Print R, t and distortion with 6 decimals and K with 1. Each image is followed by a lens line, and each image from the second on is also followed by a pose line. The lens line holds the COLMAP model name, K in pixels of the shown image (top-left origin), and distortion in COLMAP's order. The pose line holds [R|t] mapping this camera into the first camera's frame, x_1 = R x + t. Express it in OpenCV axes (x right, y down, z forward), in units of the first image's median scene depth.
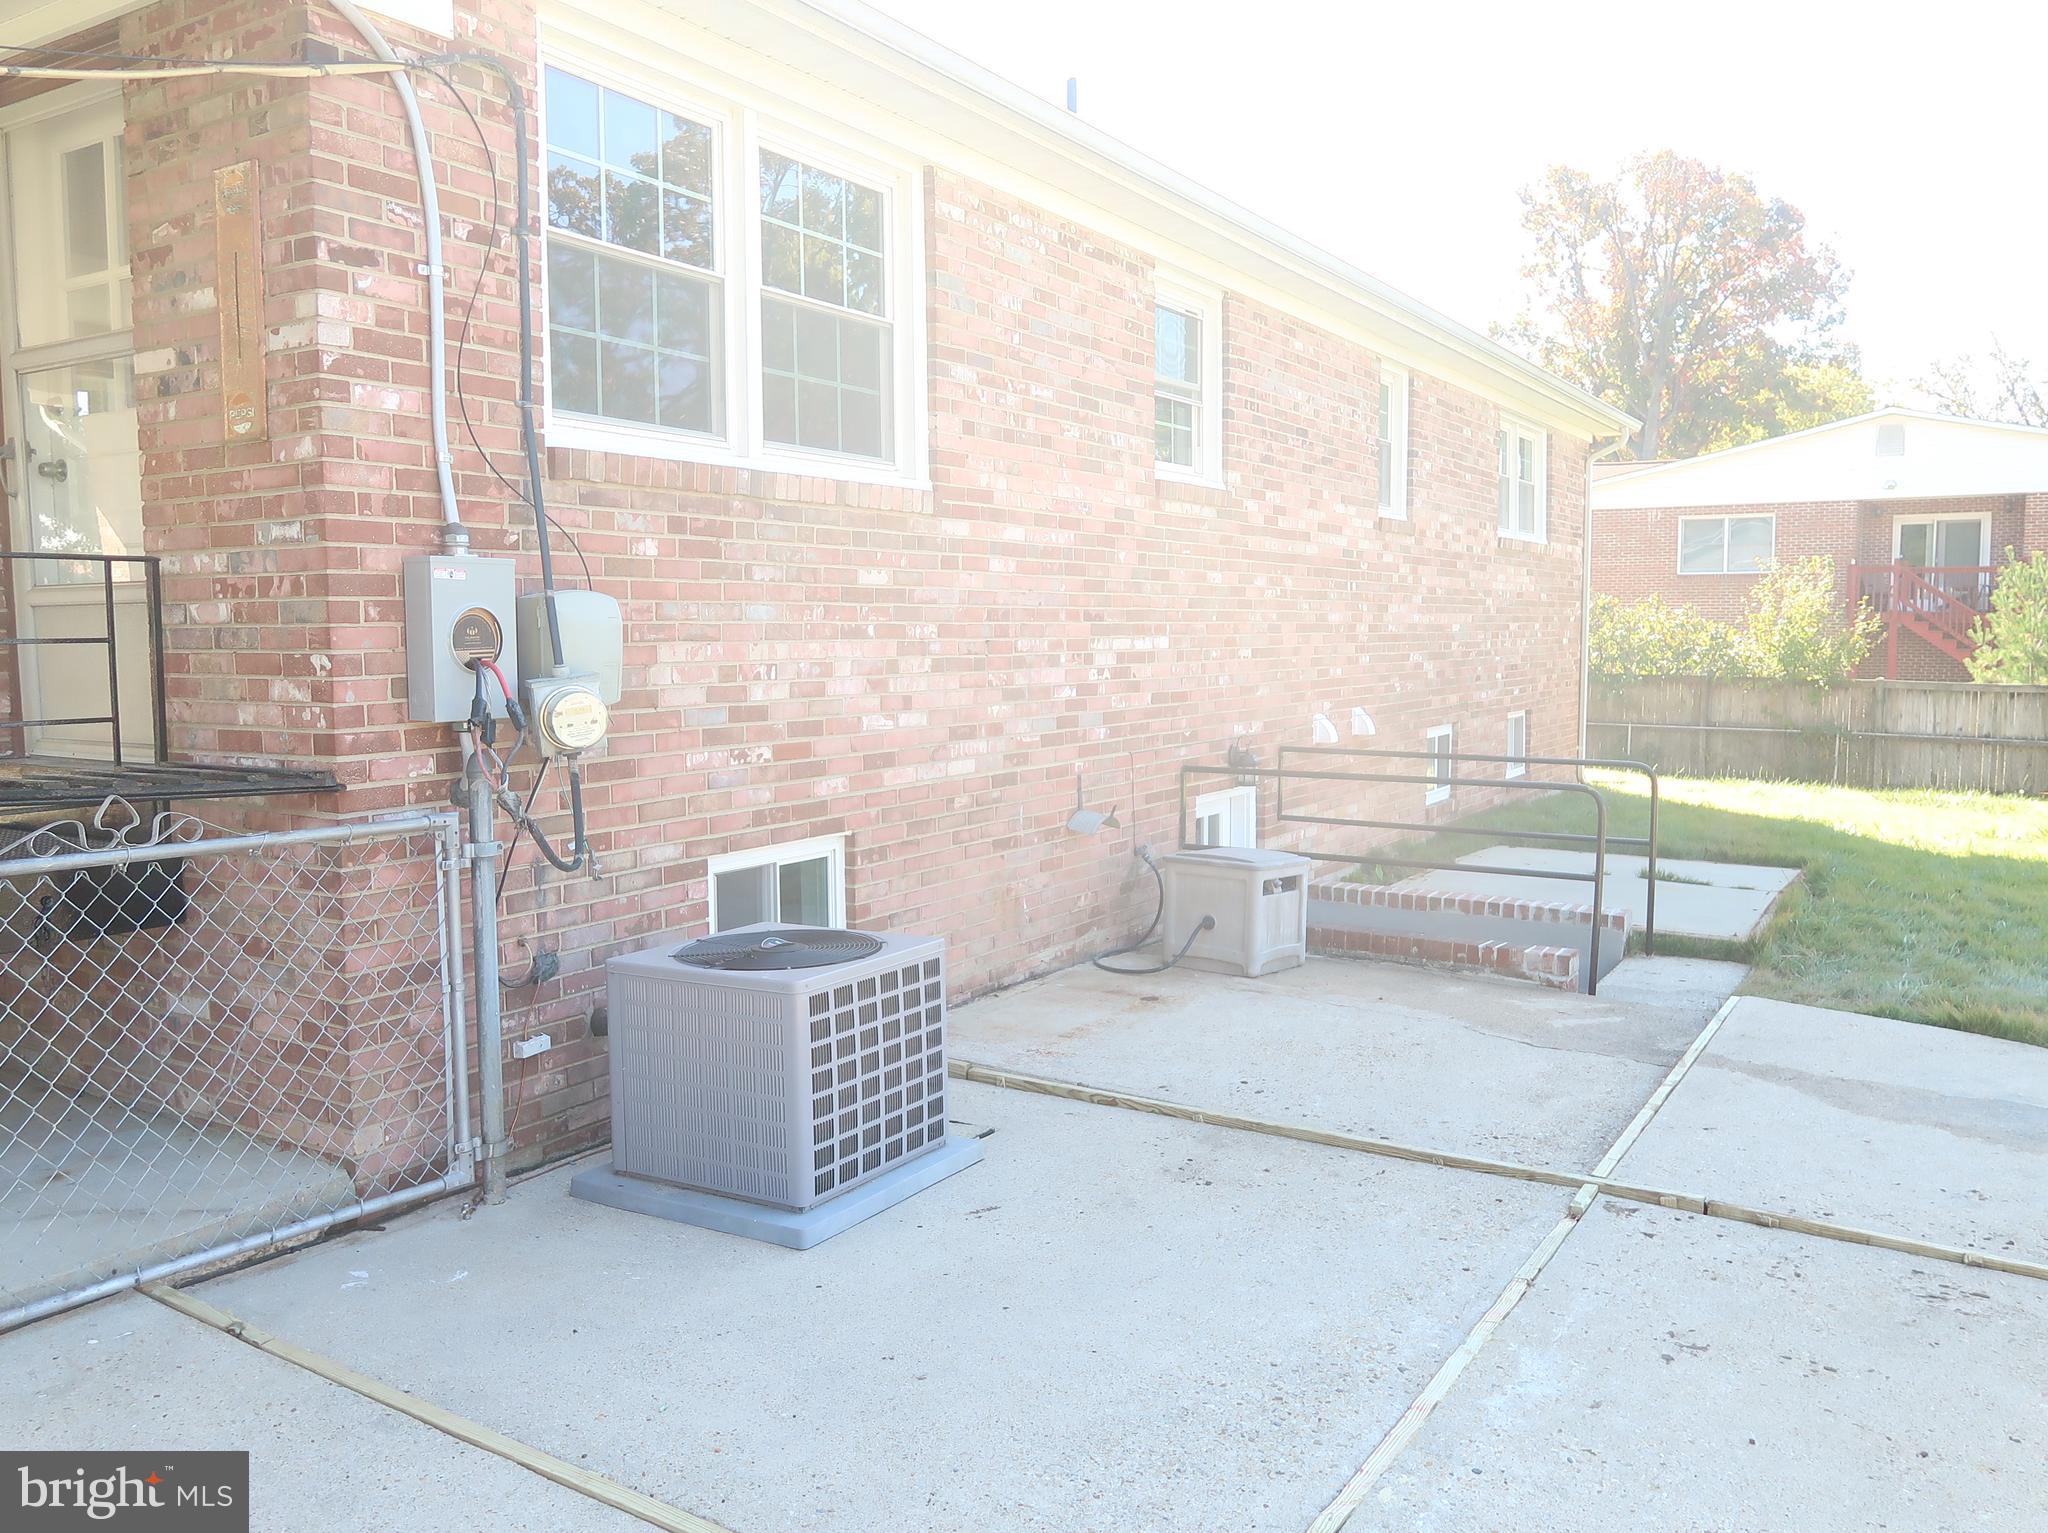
lens RADIAL K [[1597.8, 0, 1028.8], [0, 1597.8, 776.5], [0, 0, 1]] dist [-0.021664, 0.015121]
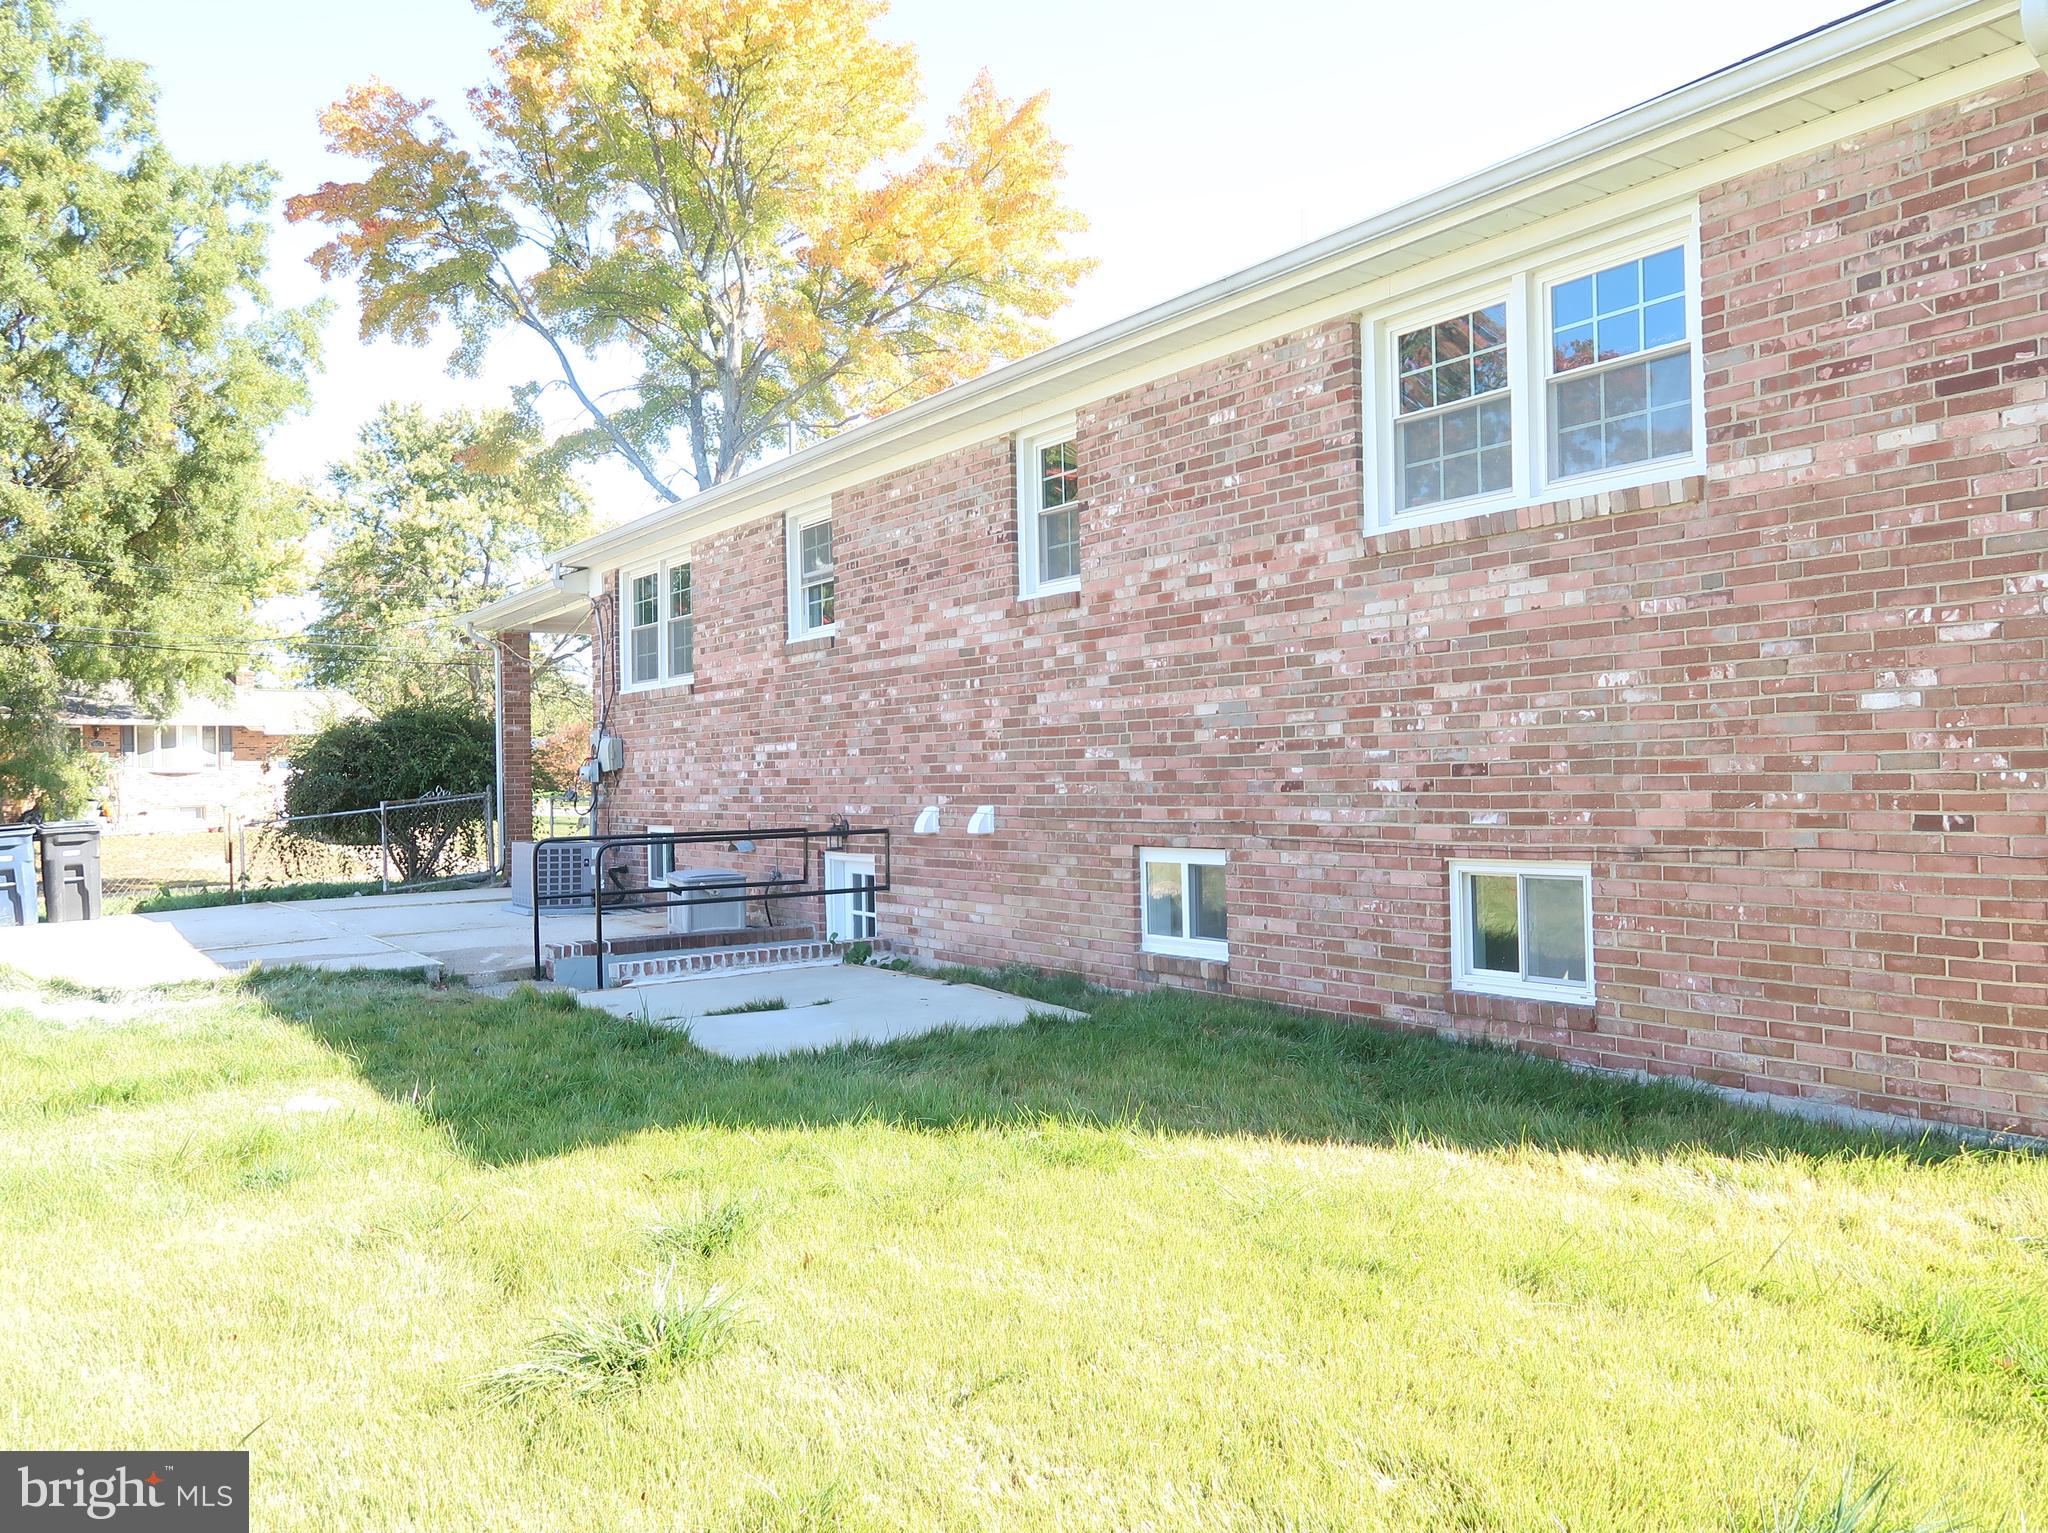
lens RADIAL K [[1597.8, 0, 1015.8], [0, 1597.8, 776.0], [0, 0, 1]] dist [-0.021664, 0.015121]
pose [[-0.423722, 0.015714, -0.905656, 1.475033], [-0.060124, 0.997156, 0.045432, -0.145437], [0.903795, 0.073703, -0.421572, 1.945708]]
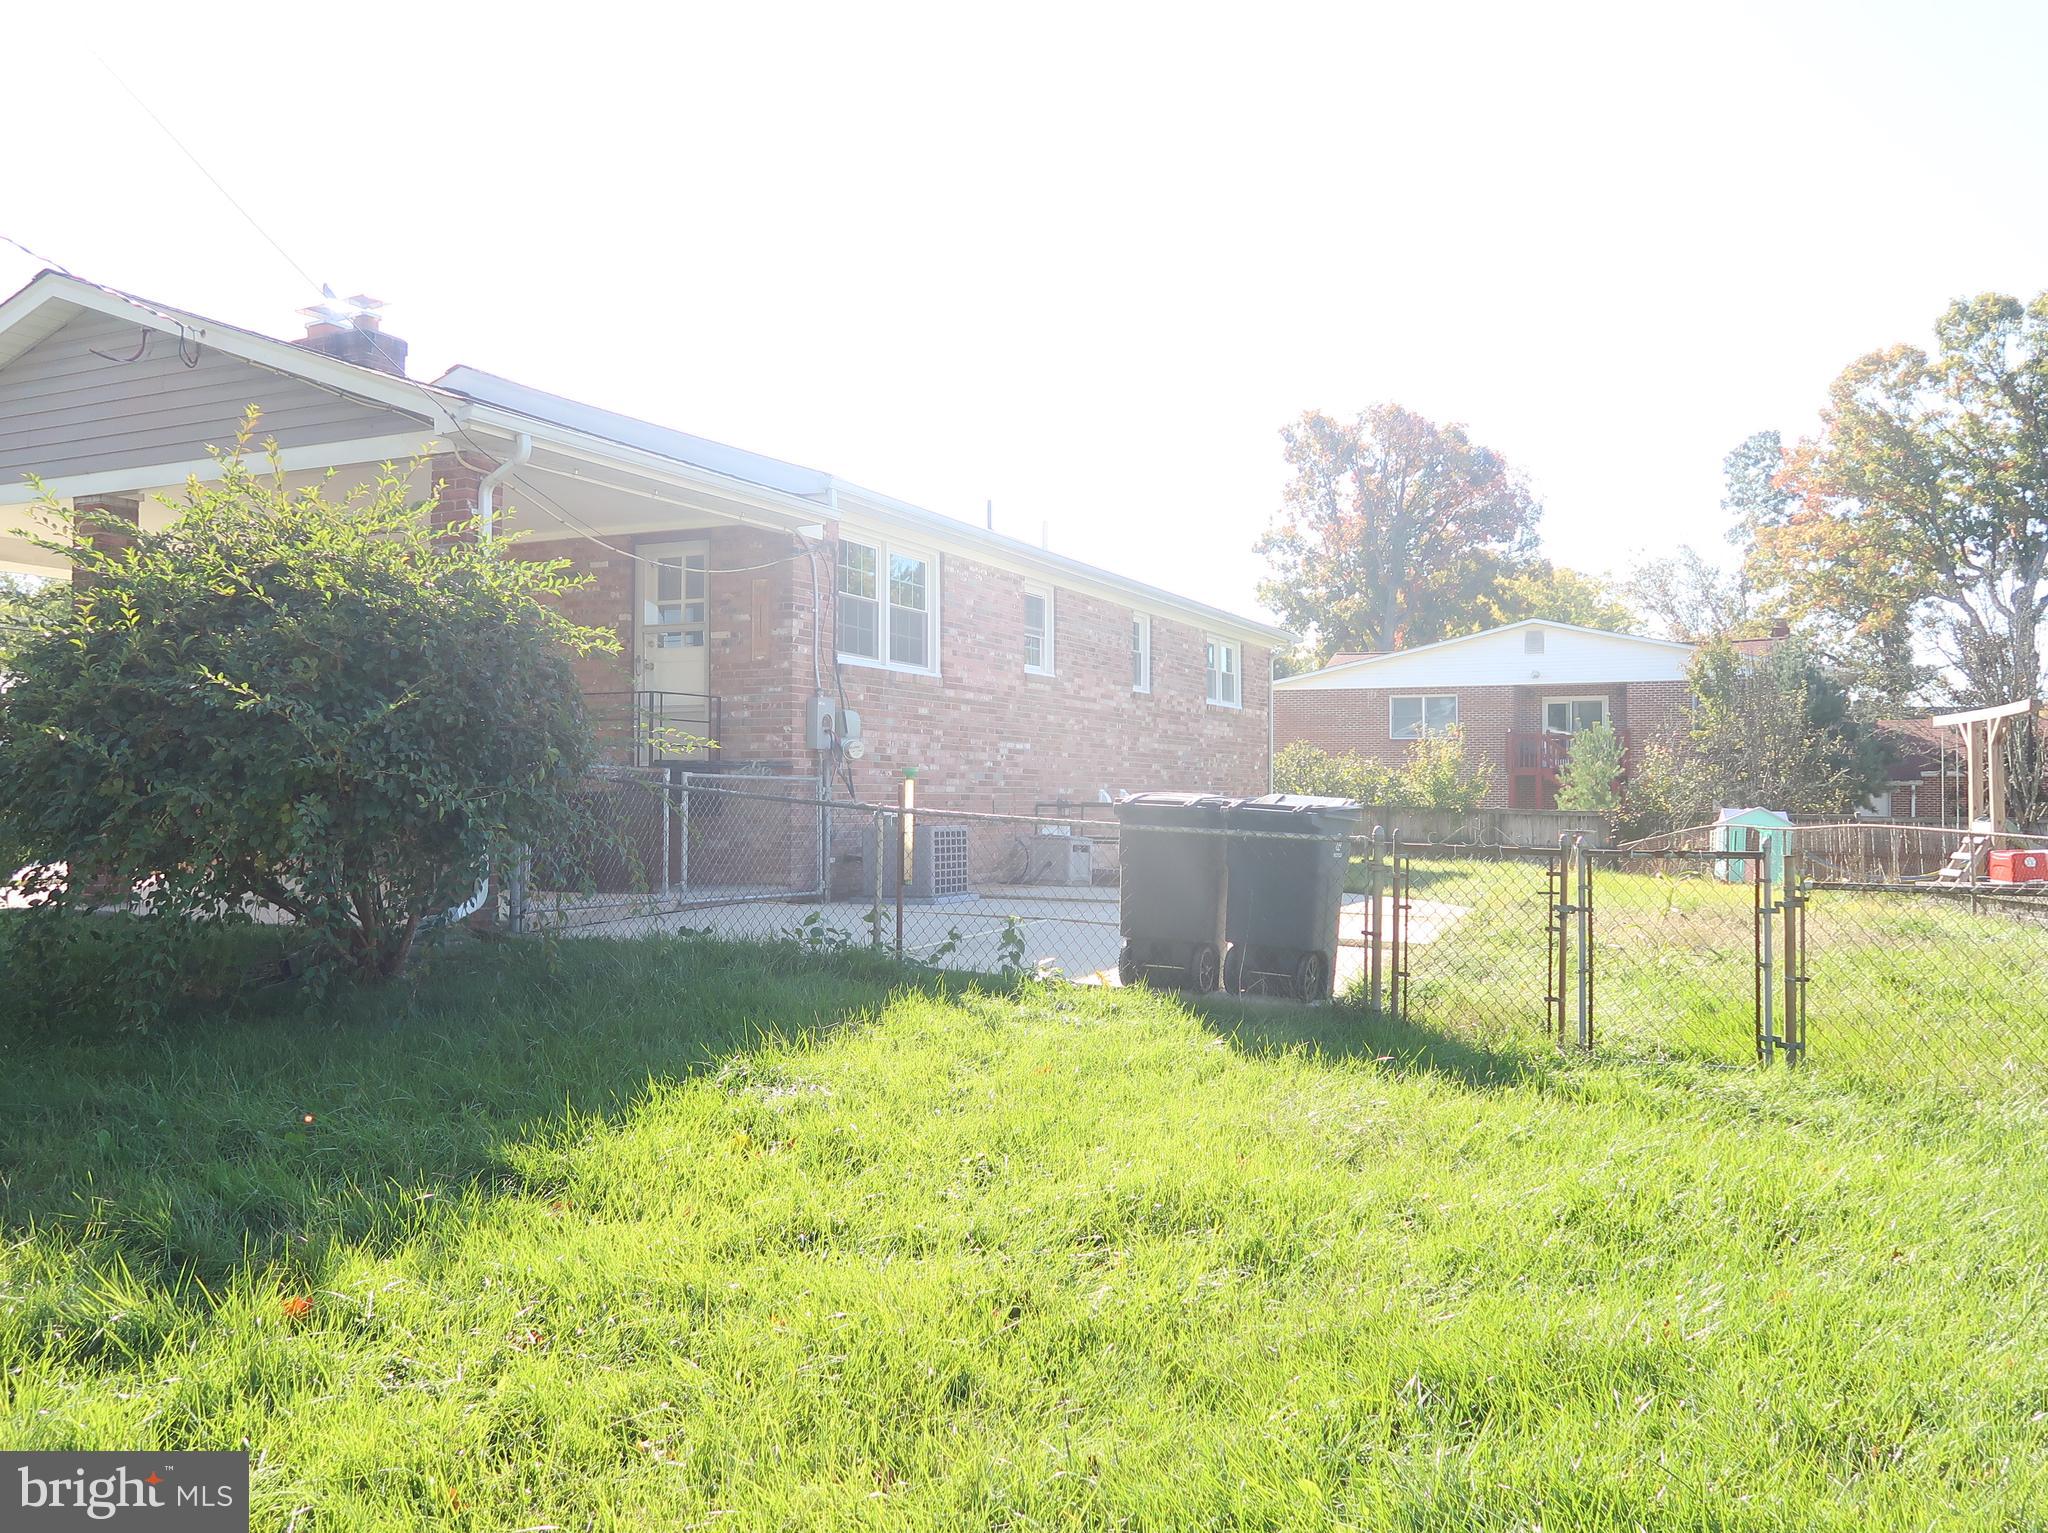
lens RADIAL K [[1597.8, 0, 1022.4], [0, 1597.8, 760.6], [0, 0, 1]] dist [-0.021664, 0.015121]
pose [[0.994057, 0.012136, 0.108179, -0.168342], [0.000482, 0.993266, -0.115853, 0.199279], [-0.108857, 0.115217, 0.987358, -1.220786]]
